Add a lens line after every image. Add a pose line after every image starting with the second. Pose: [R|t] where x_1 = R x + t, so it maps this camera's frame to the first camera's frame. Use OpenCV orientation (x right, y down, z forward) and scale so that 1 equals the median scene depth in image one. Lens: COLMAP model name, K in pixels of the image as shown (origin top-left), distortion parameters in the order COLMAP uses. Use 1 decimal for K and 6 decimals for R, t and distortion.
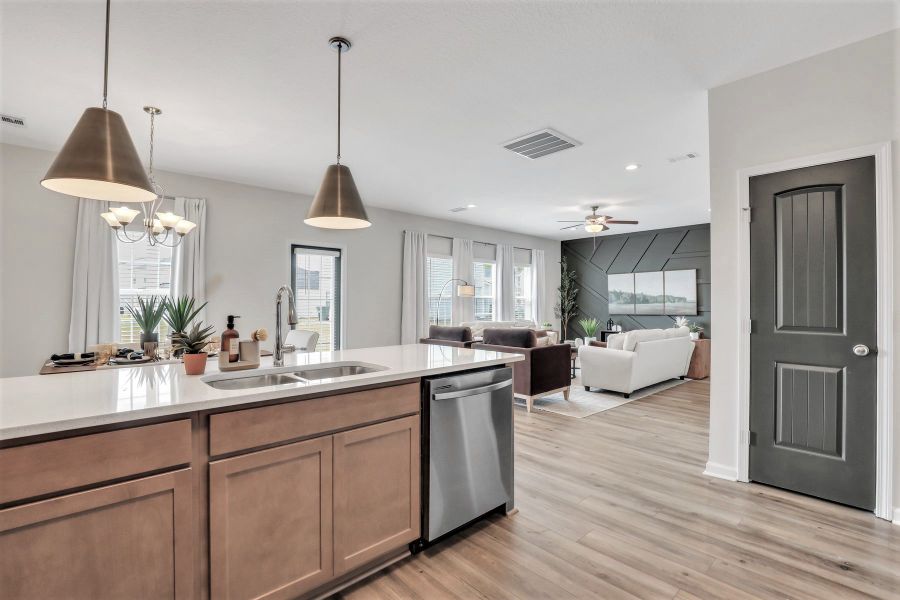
lens RADIAL K [[414.1, 0, 449.4], [0, 414.1, 300.1], [0, 0, 1]] dist [-0.000447, 0.000088]
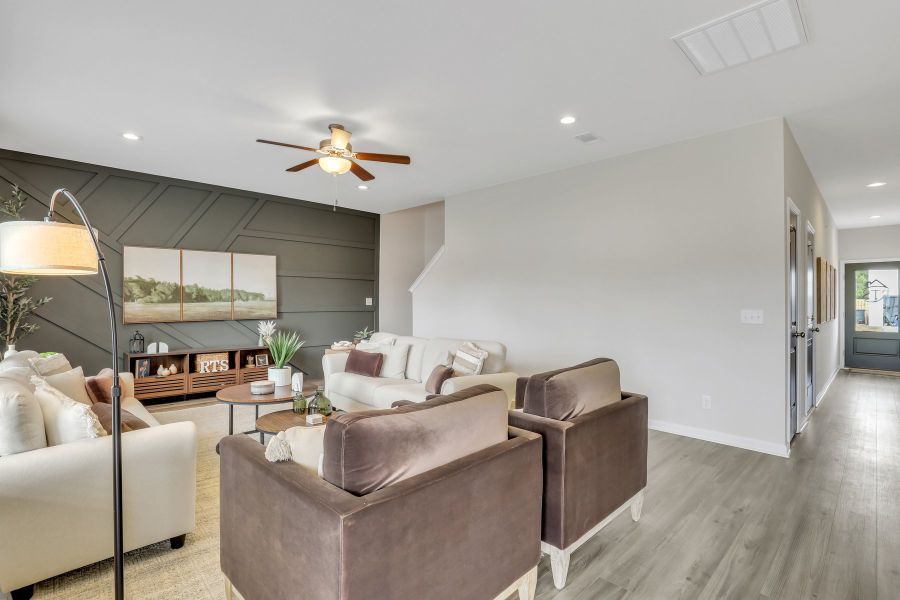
lens RADIAL K [[414.1, 0, 452.5], [0, 414.1, 302.8], [0, 0, 1]] dist [-0.000447, 0.000088]
pose [[-0.034799, -0.001656, 0.999393, -0.152168], [-0.007794, 0.999969, 0.001385, 0.005733], [-0.999364, -0.007741, -0.034811, 0.661646]]
